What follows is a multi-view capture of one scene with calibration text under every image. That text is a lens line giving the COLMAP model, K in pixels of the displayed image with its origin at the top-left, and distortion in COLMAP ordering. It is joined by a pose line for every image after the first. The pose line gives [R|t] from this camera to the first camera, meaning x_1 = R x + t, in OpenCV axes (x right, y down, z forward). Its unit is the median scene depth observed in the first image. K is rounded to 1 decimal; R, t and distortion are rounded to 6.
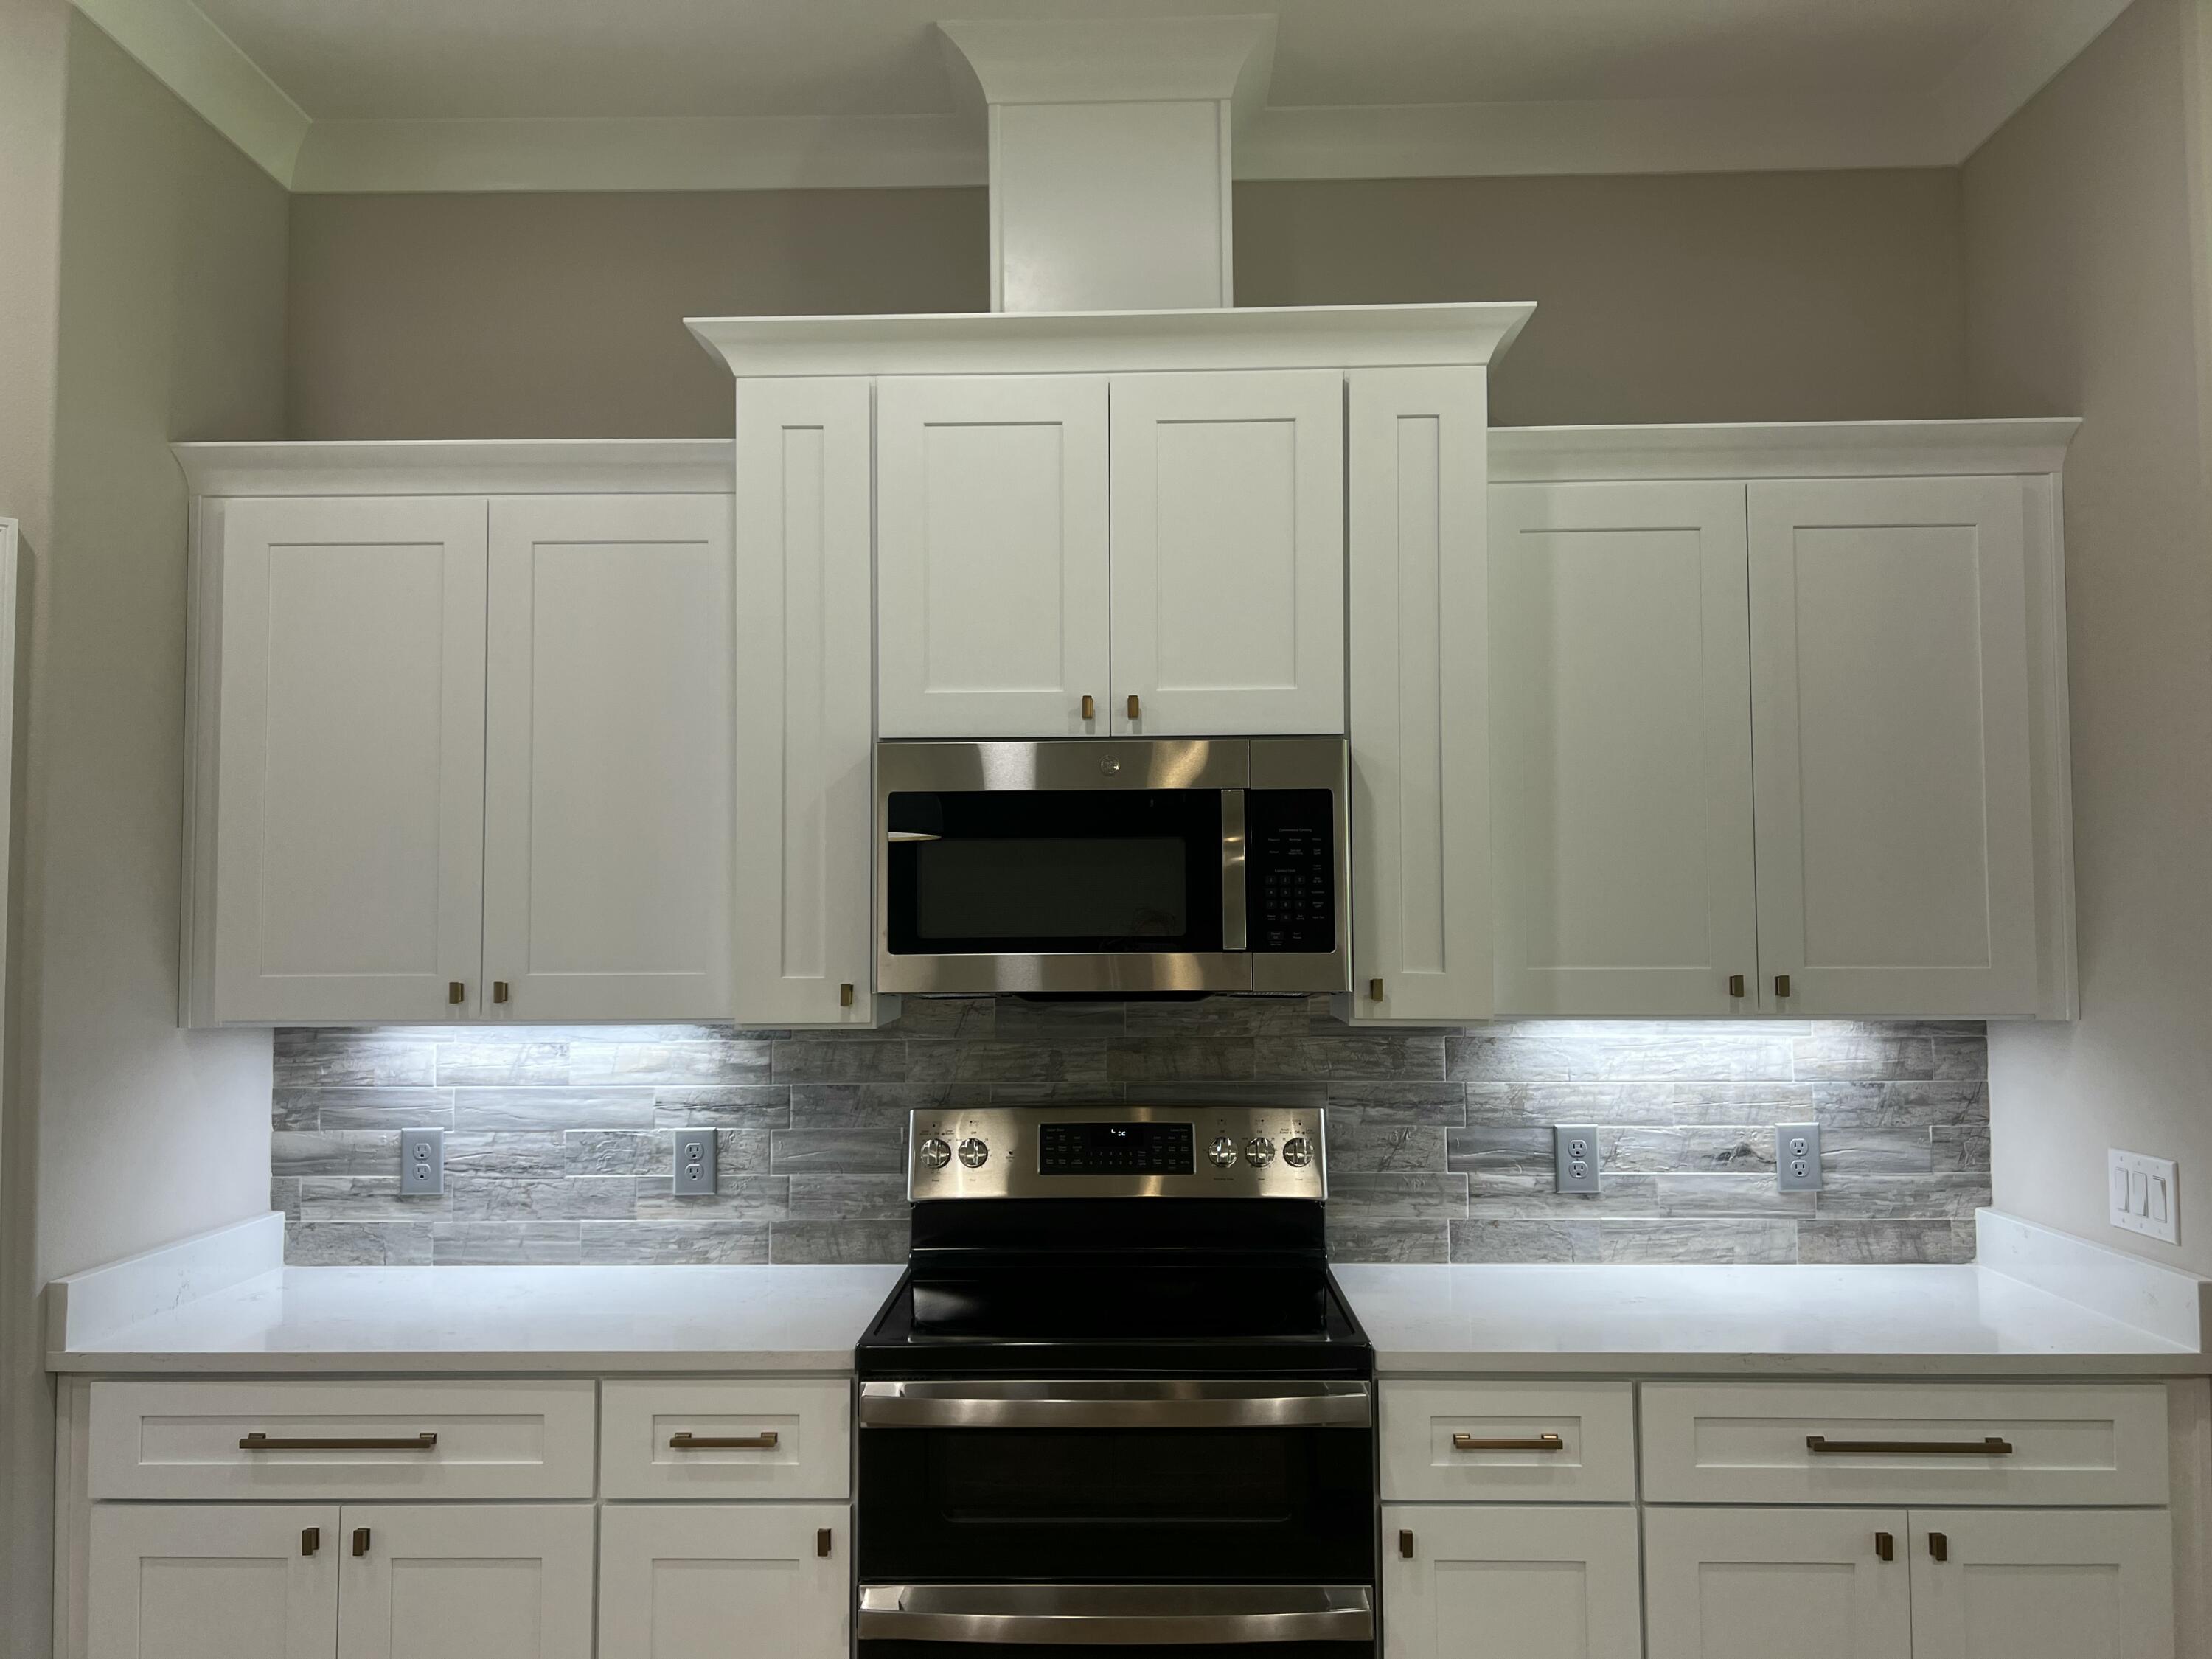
lens RADIAL K [[1641.1, 0, 1083.8], [0, 1641.1, 837.6], [0, 0, 1]] dist [0.059413, -0.073886]
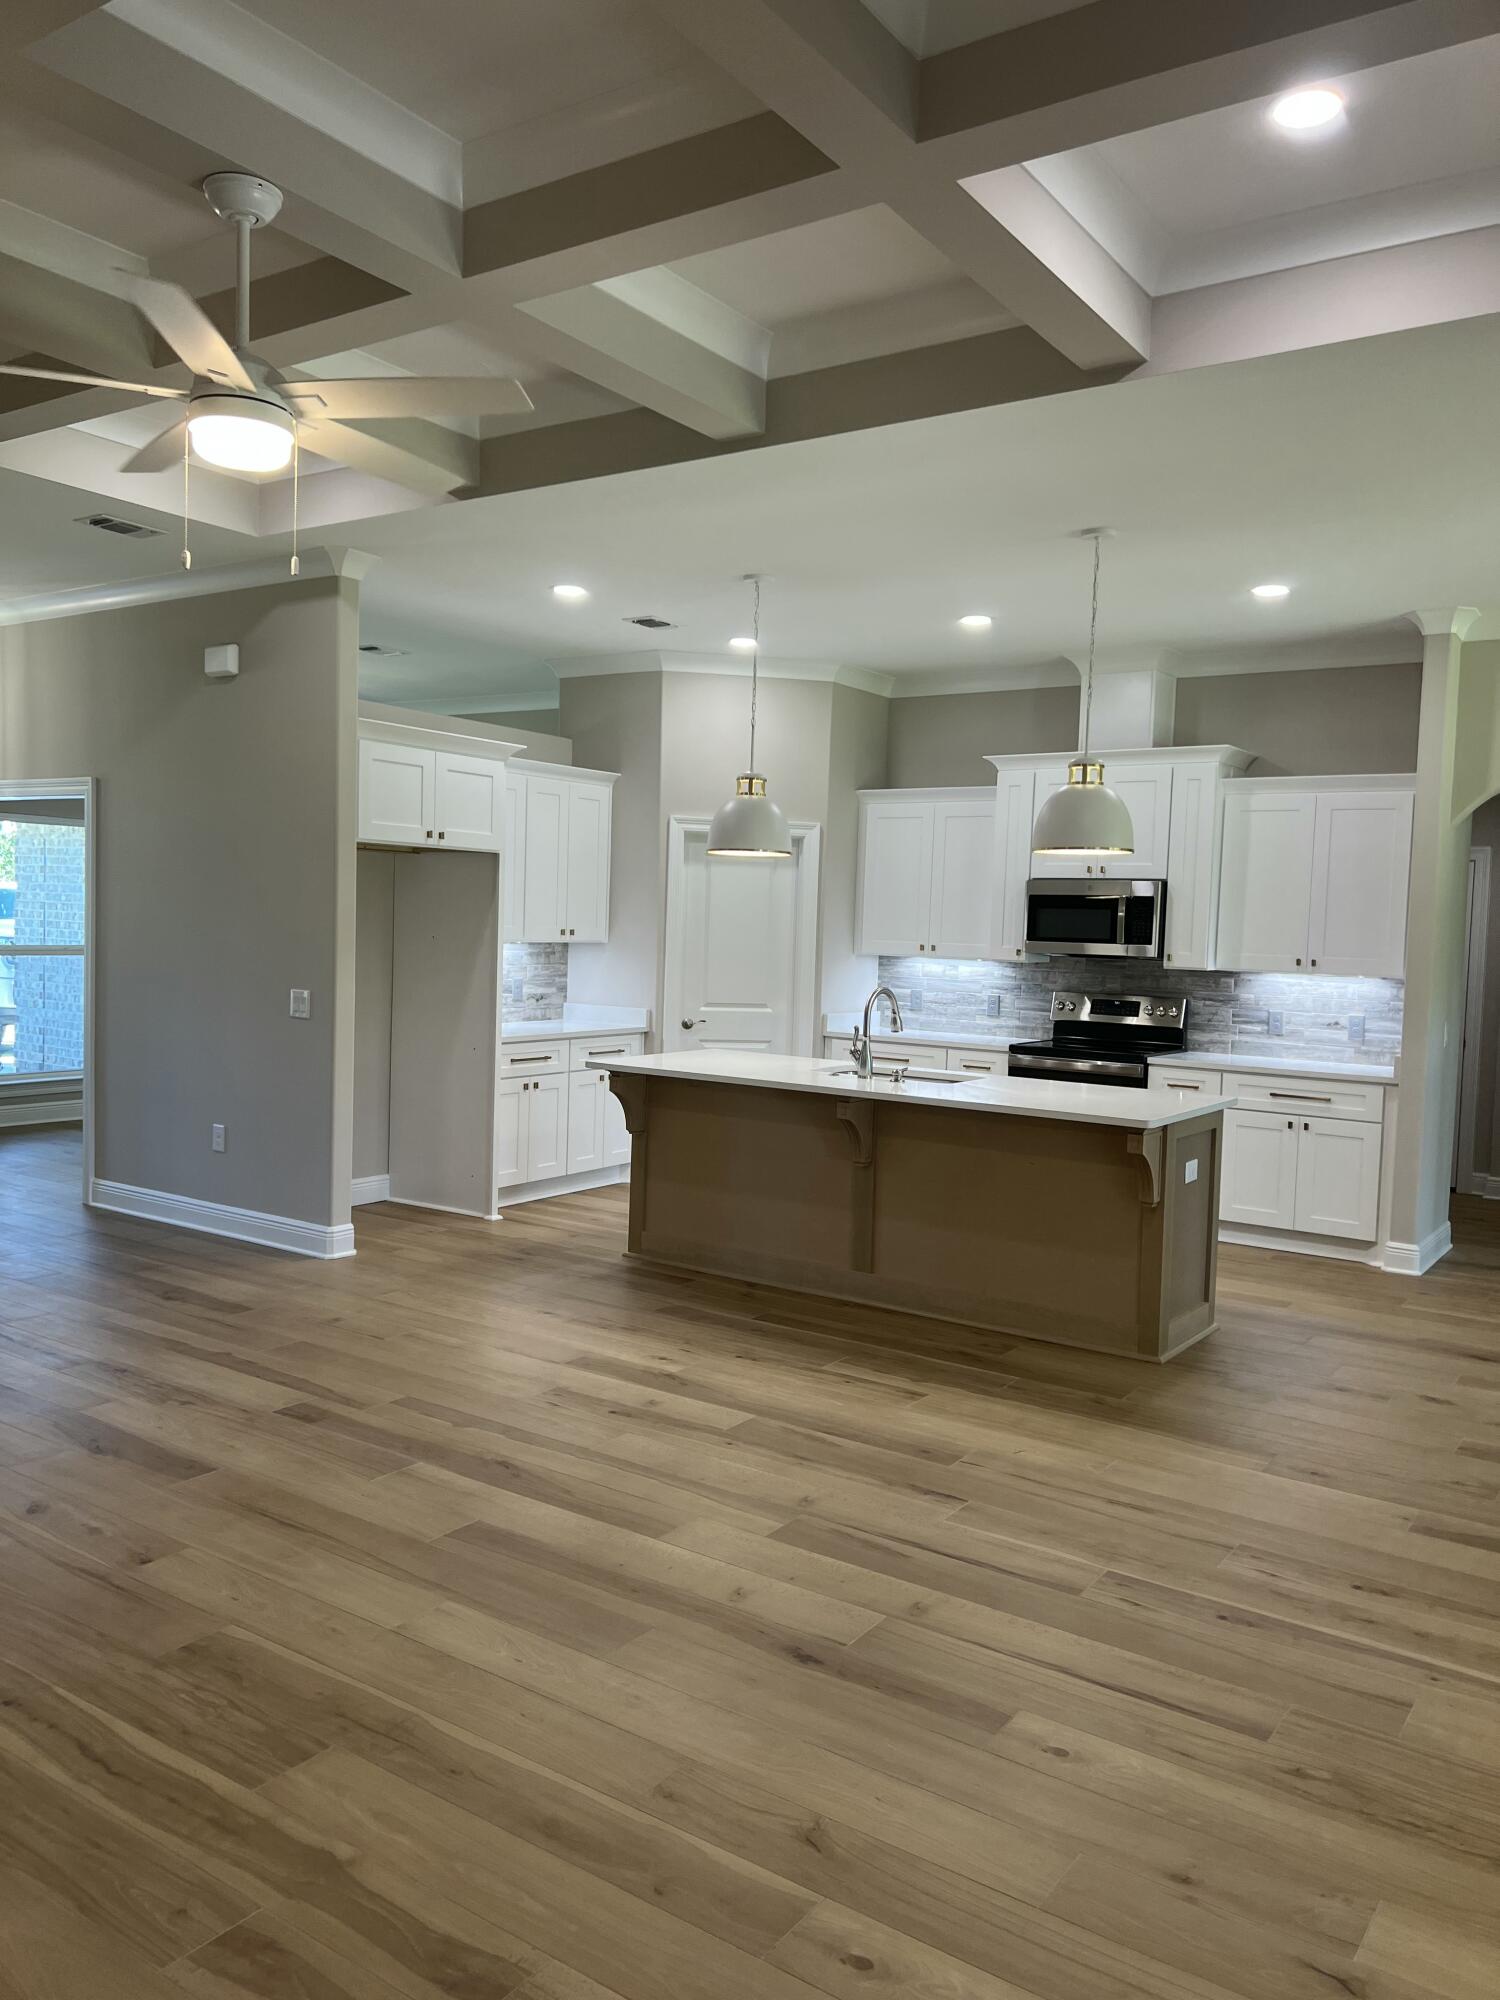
lens RADIAL K [[1483.8, 0, 747.3], [0, 1483.8, 1018.1], [0, 0, 1]] dist [0.059413, -0.073886]
pose [[0.836454, 0.068691, -0.543715, 1.013780], [-0.008418, 0.993607, 0.112578, -0.106684], [0.547972, -0.089589, 0.831685, -1.802932]]
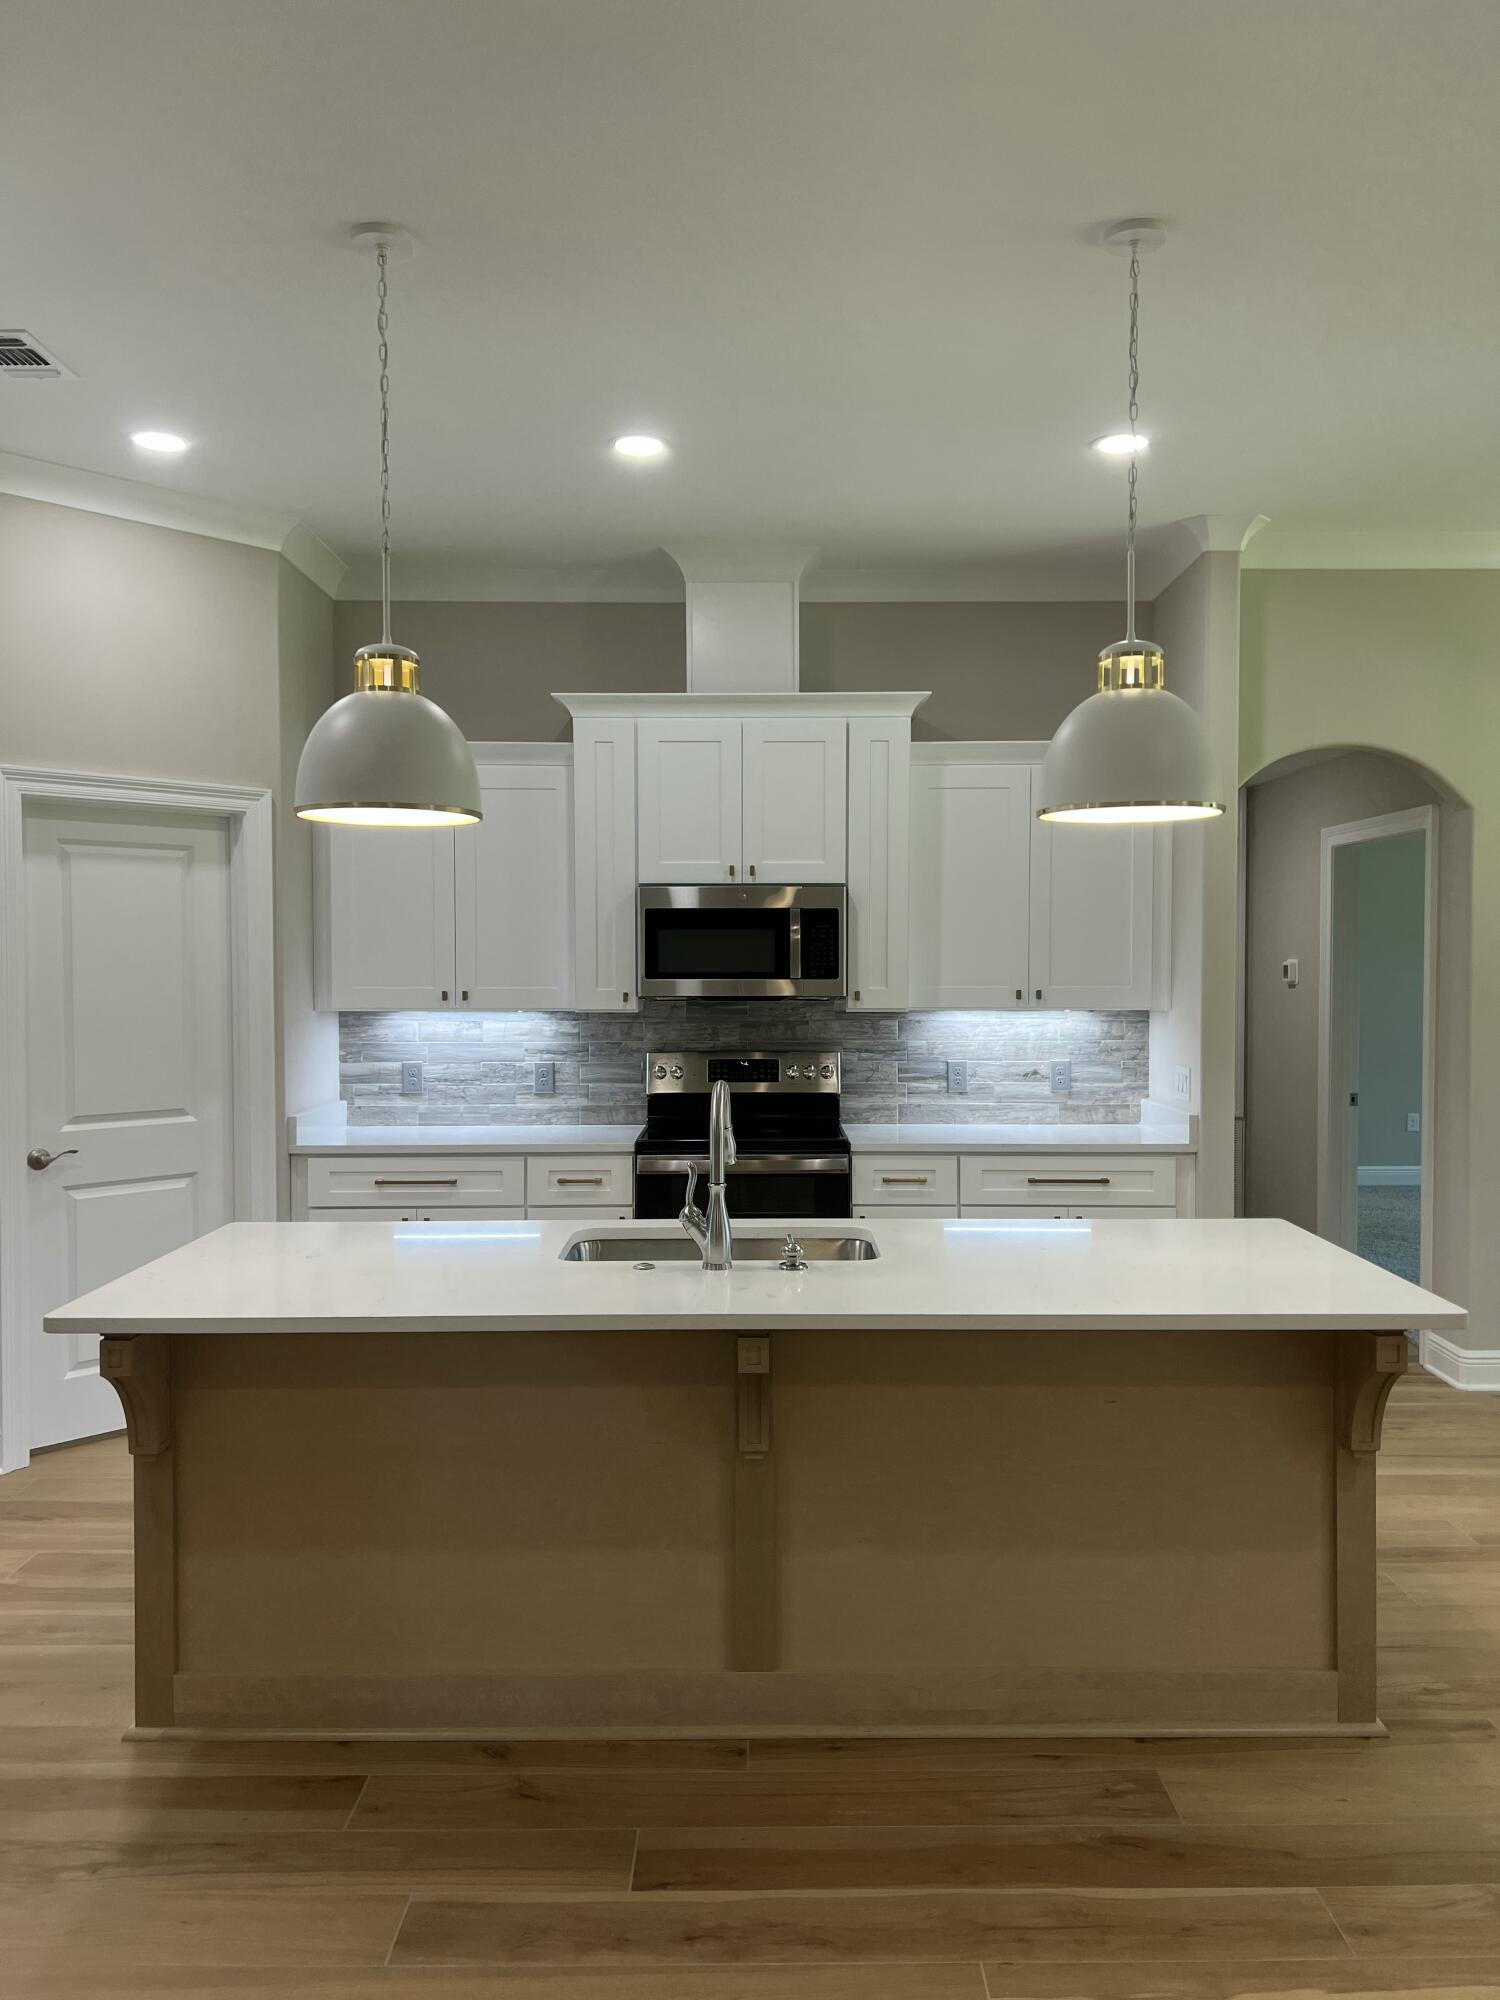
lens RADIAL K [[1483.8, 0, 755.8], [0, 1483.8, 1005.5], [0, 0, 1]] dist [0.059413, -0.073886]
pose [[0.999444, 0.003253, 0.033174, -0.029893], [-0.005900, 0.996776, 0.080014, -0.053298], [-0.032807, -0.080165, 0.996242, -0.969283]]
